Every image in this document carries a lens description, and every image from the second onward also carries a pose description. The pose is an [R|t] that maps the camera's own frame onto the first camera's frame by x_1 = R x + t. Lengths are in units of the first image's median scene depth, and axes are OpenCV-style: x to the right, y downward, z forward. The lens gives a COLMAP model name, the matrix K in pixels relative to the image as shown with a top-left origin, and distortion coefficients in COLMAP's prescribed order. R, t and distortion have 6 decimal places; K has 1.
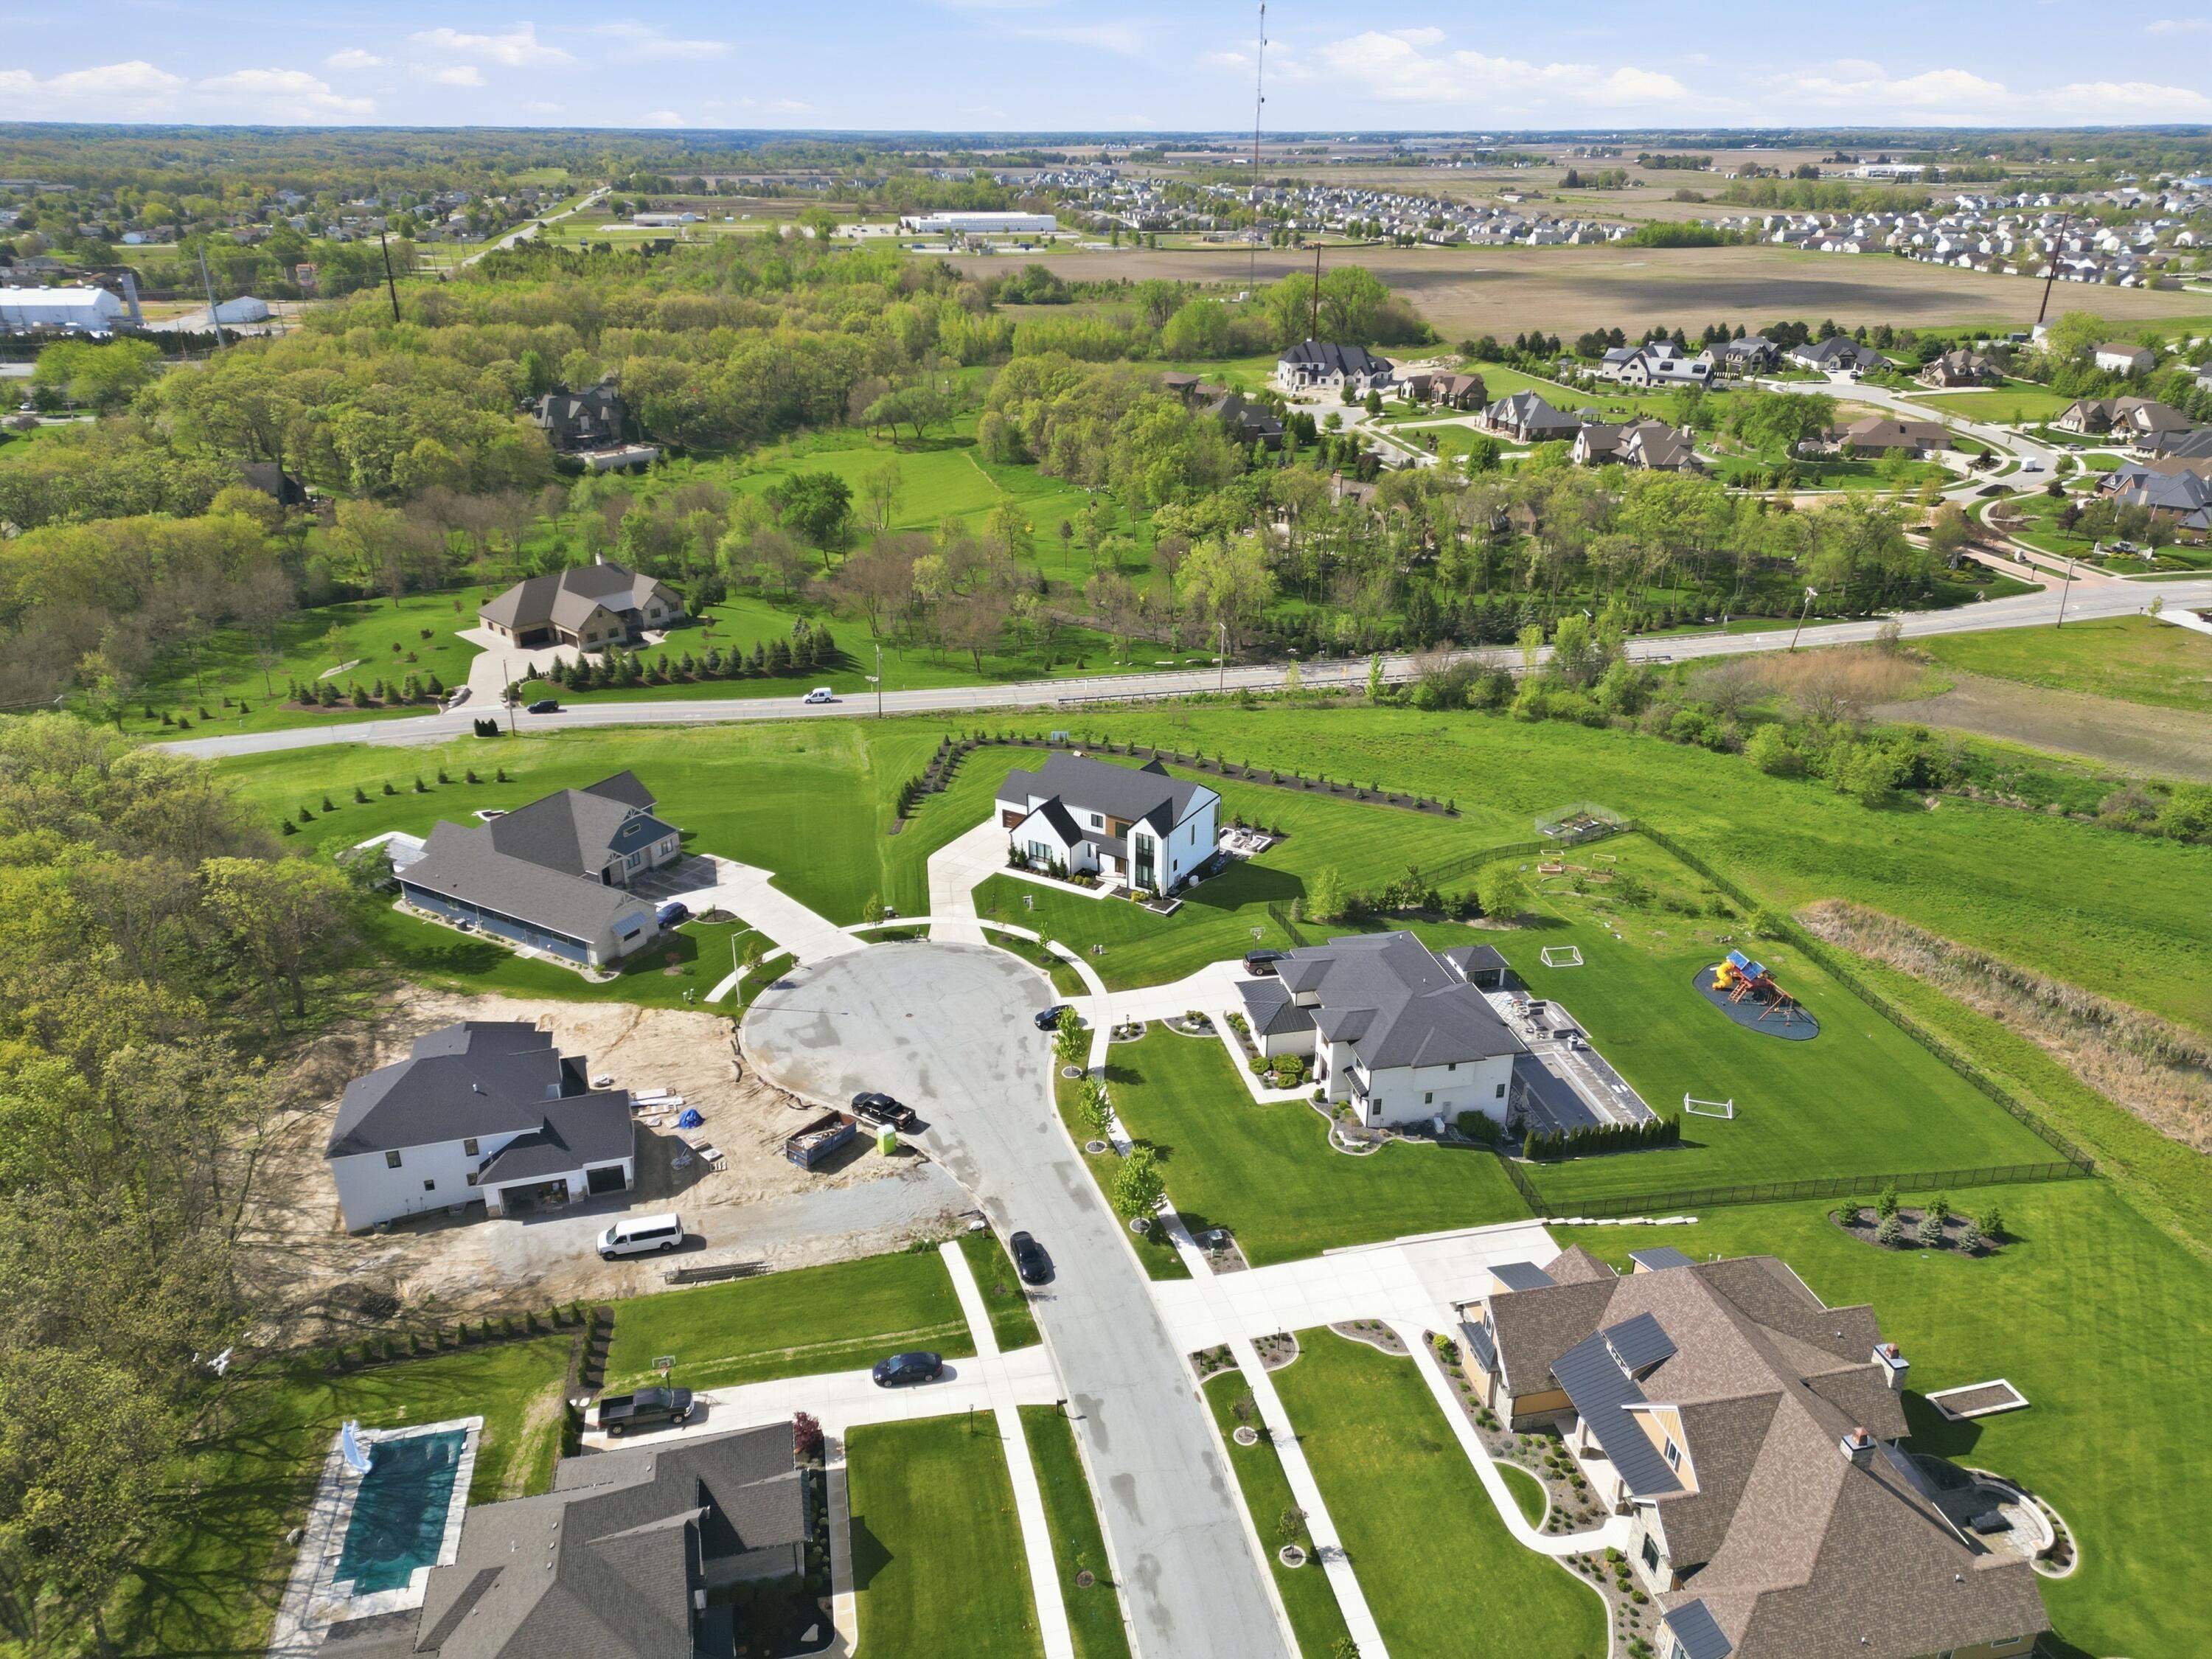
lens RADIAL K [[1528.7, 0, 1106.0], [0, 1528.7, 829.5], [0, 0, 1]] dist [0.083459, -0.078903]
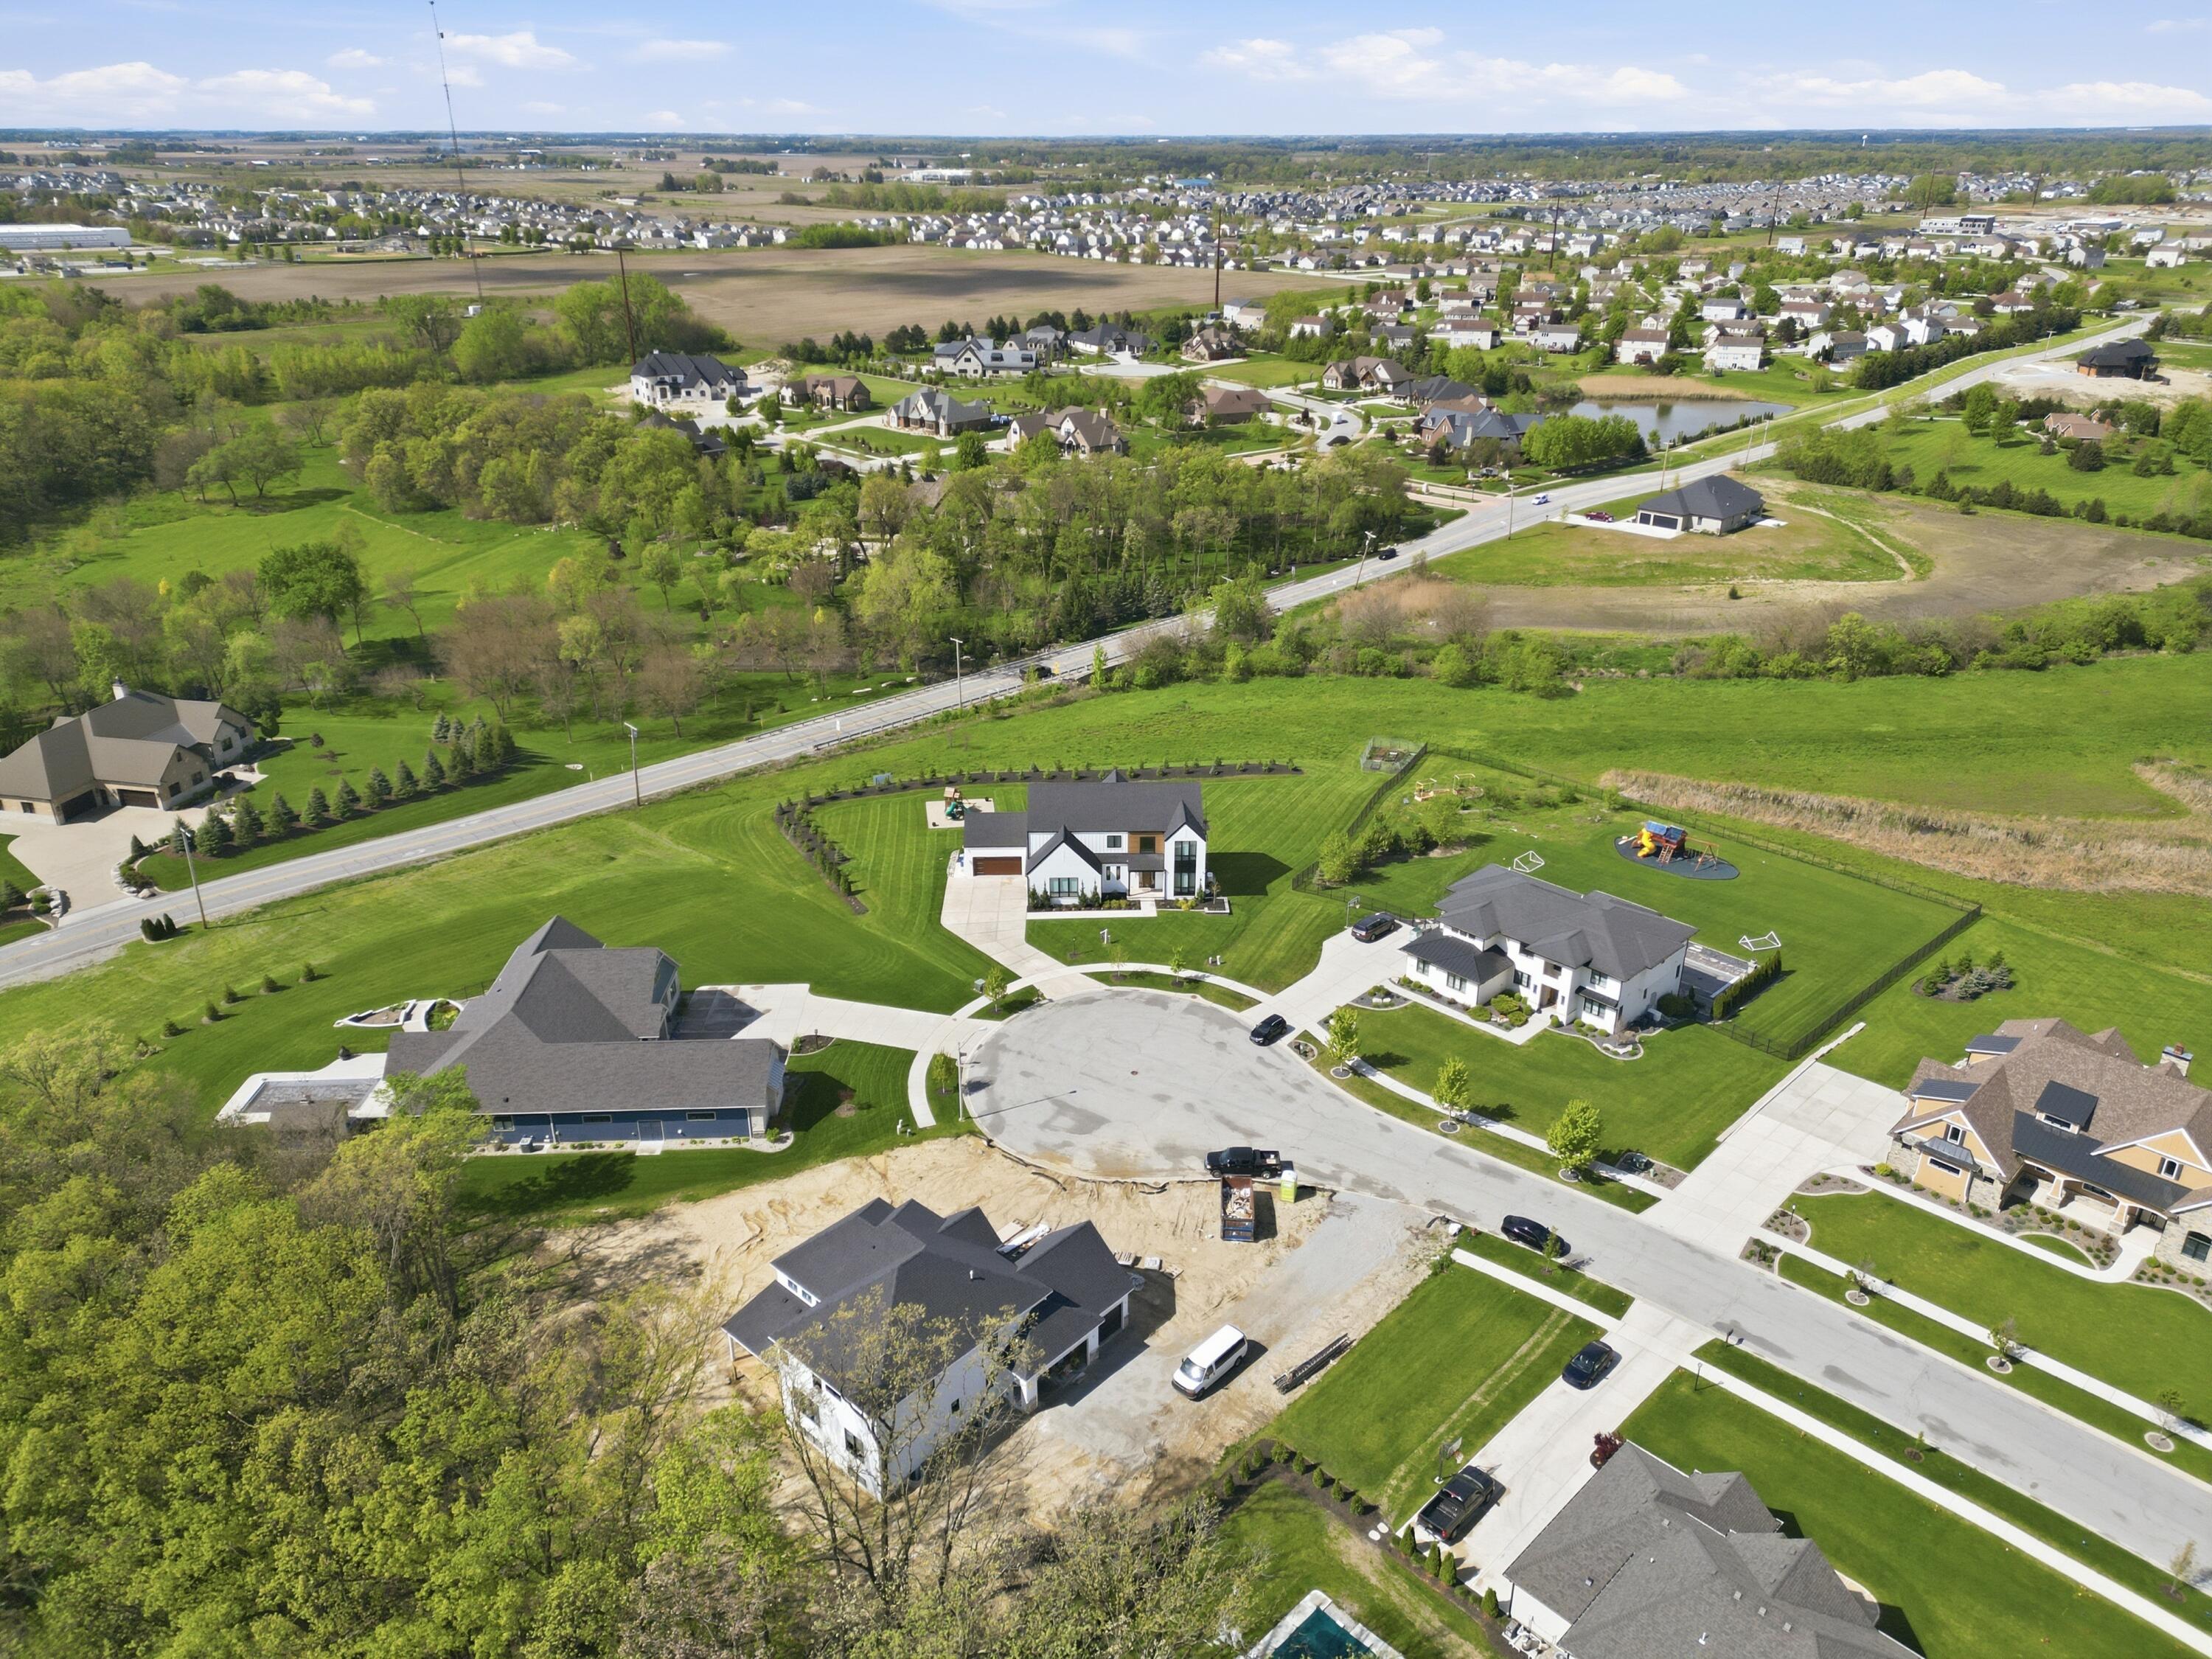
lens RADIAL K [[1528.7, 0, 1106.0], [0, 1528.7, 829.5], [0, 0, 1]] dist [0.083459, -0.078903]
pose [[0.844535, -0.220507, 0.487994, -0.422845], [0.221311, 0.973542, 0.056902, -0.060970], [-0.487630, 0.059943, 0.870990, 0.132273]]
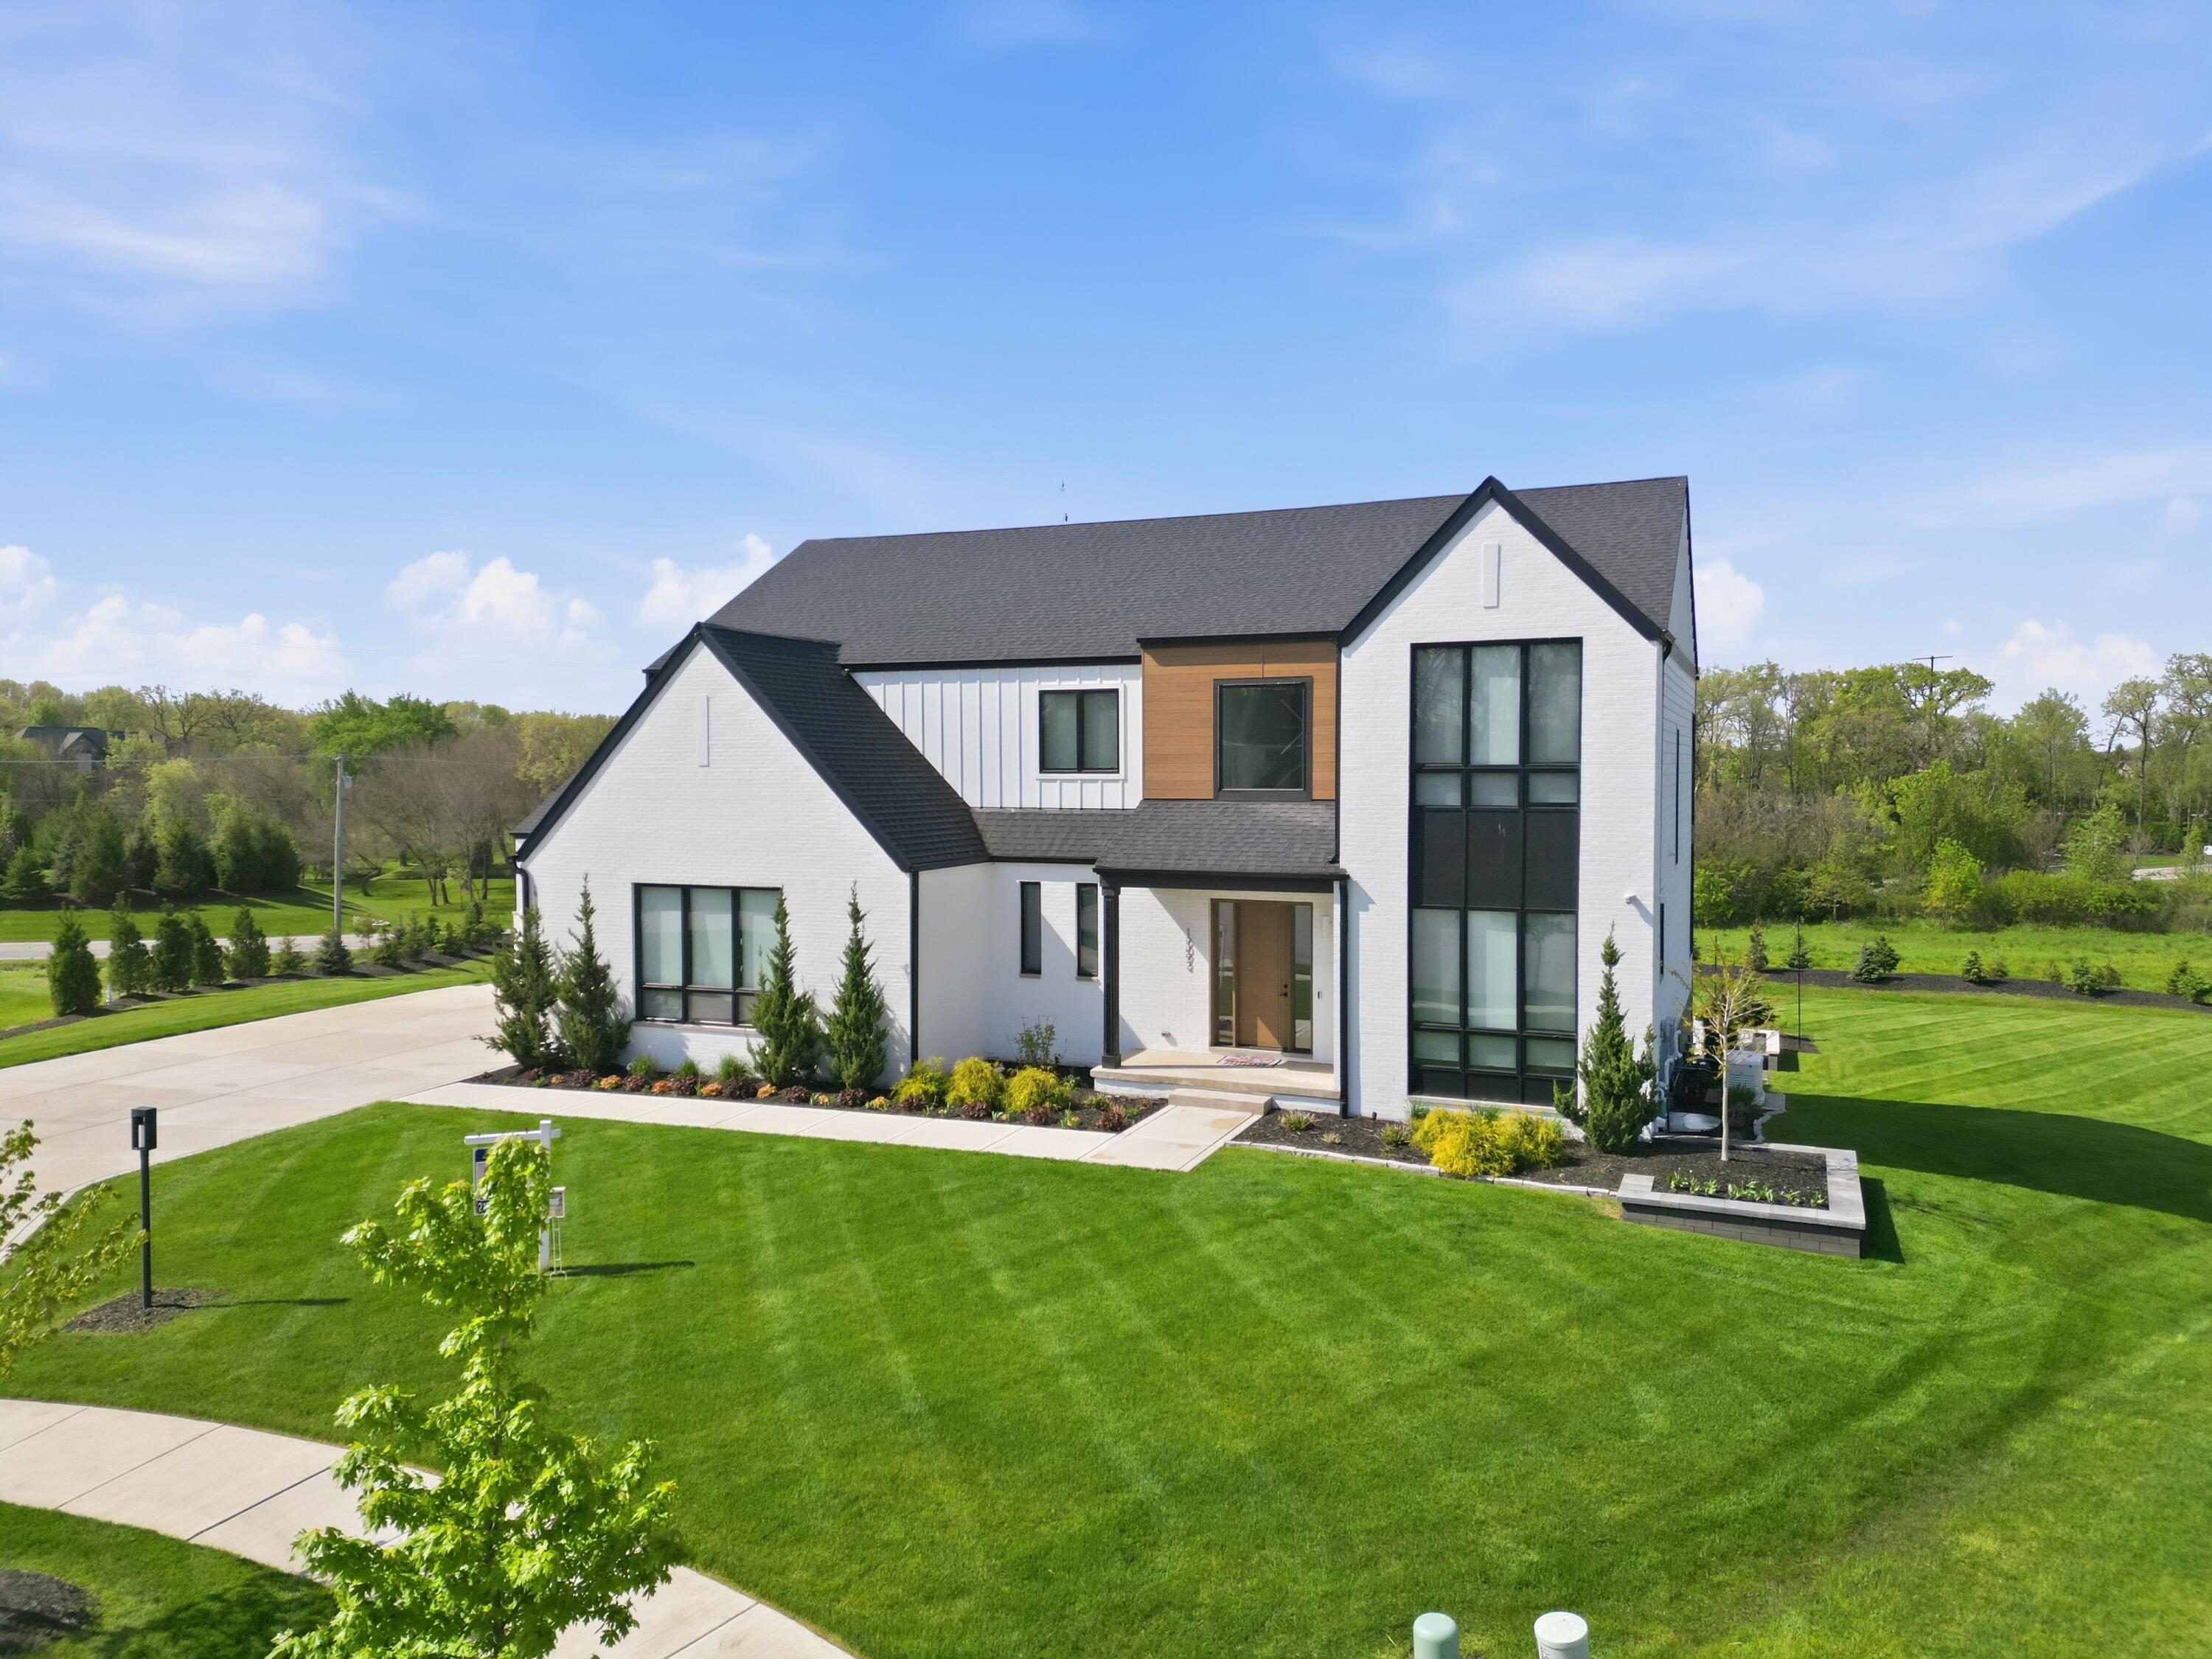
lens RADIAL K [[1523.0, 0, 1099.2], [0, 1523.0, 826.2], [0, 0, 1]] dist [0.126927, -0.167772]
pose [[0.990646, -0.005953, 0.136329, -0.022008], [0.056087, 0.928522, -0.367017, 0.054044], [-0.124399, 0.371230, 0.920170, 0.747359]]
